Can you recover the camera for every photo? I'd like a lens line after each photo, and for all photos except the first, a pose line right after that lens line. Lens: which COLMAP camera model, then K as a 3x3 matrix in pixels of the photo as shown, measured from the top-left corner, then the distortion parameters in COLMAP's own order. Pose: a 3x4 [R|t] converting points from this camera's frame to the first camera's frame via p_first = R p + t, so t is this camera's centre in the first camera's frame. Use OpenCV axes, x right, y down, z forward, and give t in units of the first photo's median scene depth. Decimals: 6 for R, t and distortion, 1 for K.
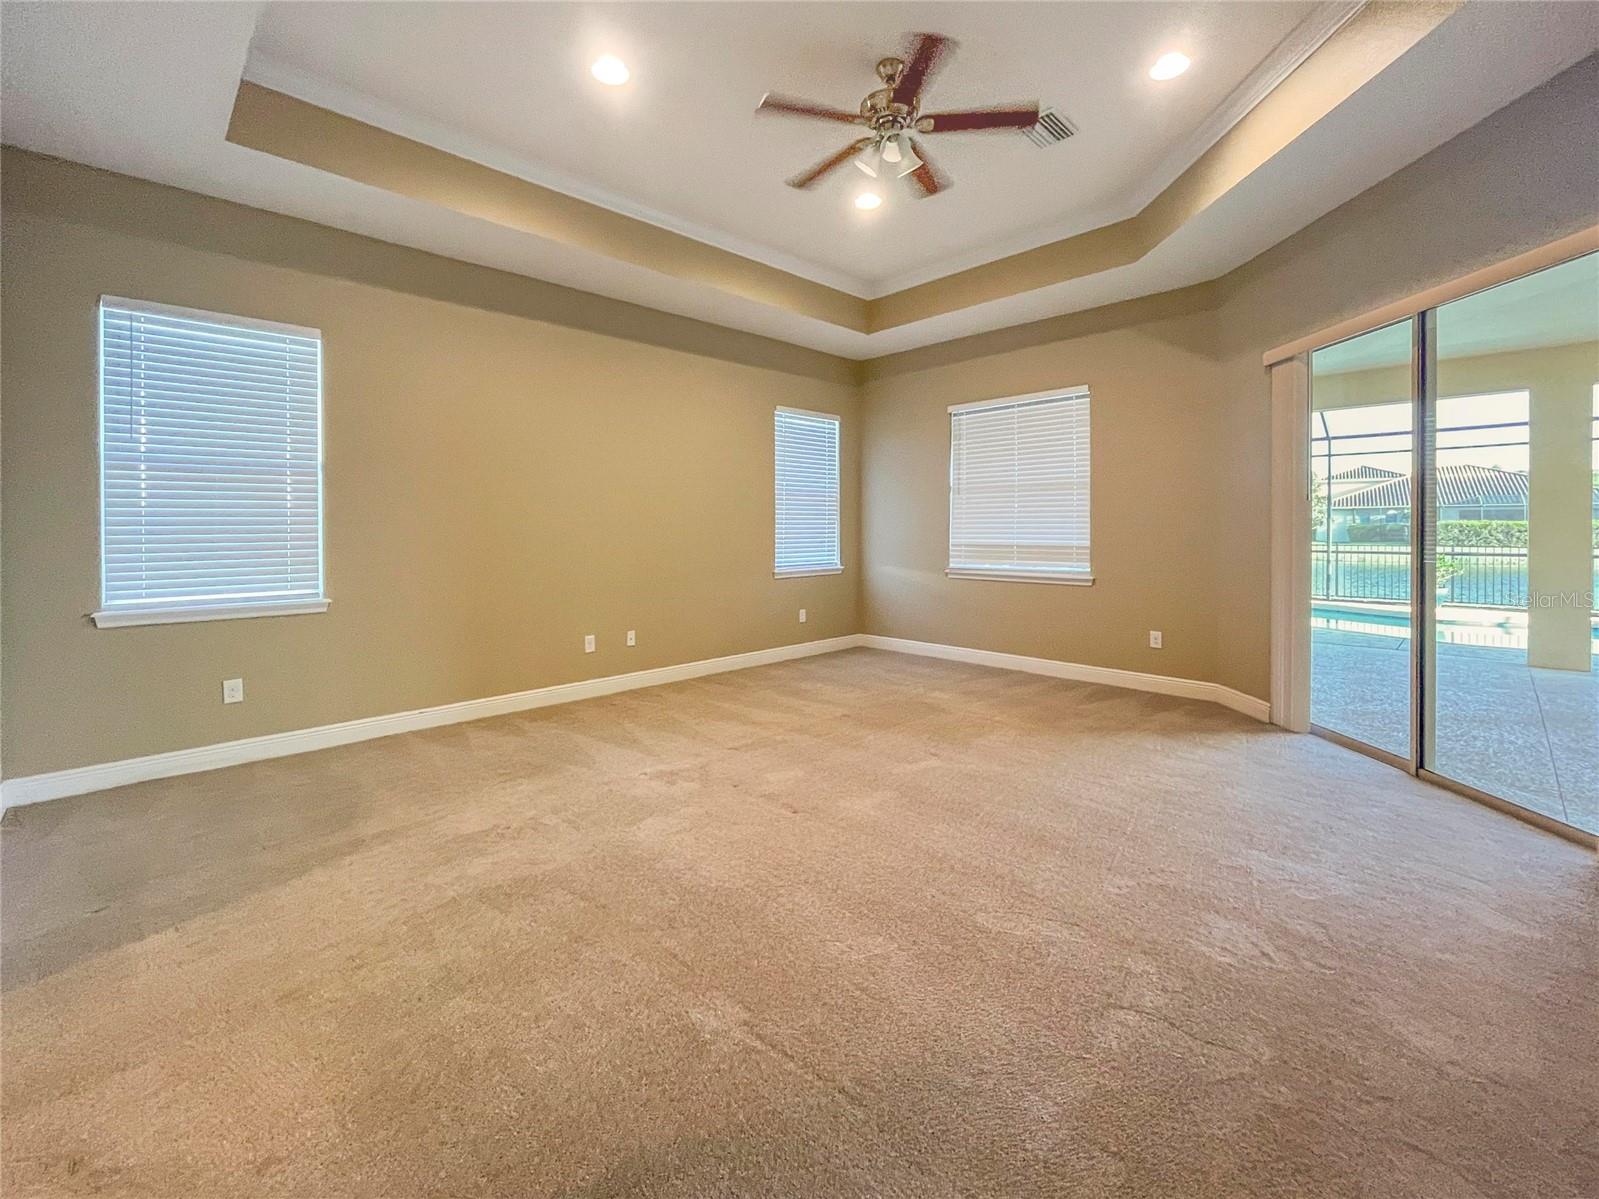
lens RADIAL K [[684.0, 0, 805.9], [0, 684.0, 597.4], [0, 0, 1]] dist [-0.002475, -0.000066]
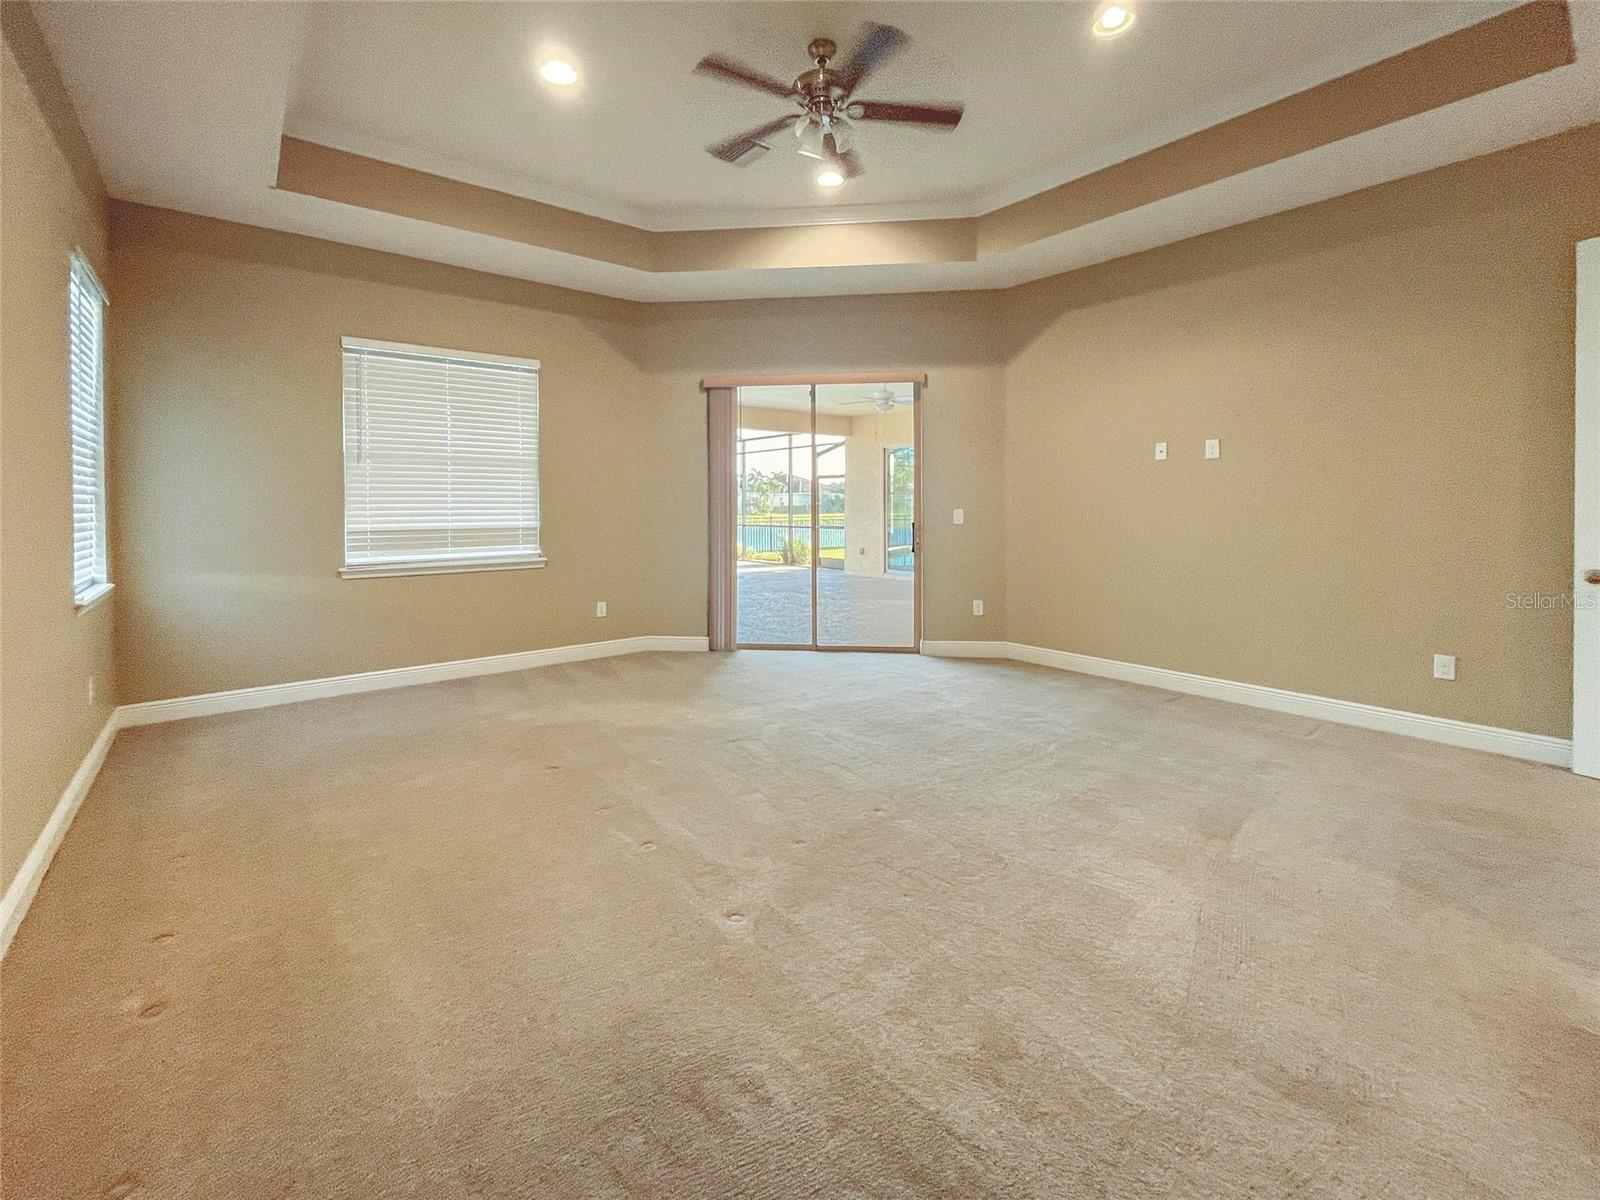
lens RADIAL K [[684.4, 0, 806.4], [0, 684.4, 597.9], [0, 0, 1]] dist [-0.002475, -0.000066]
pose [[0.100200, -0.130386, 0.986387, -0.524663], [0.099924, 0.987683, 0.120407, -0.054913], [-0.989937, 0.086499, 0.111995, 0.520657]]
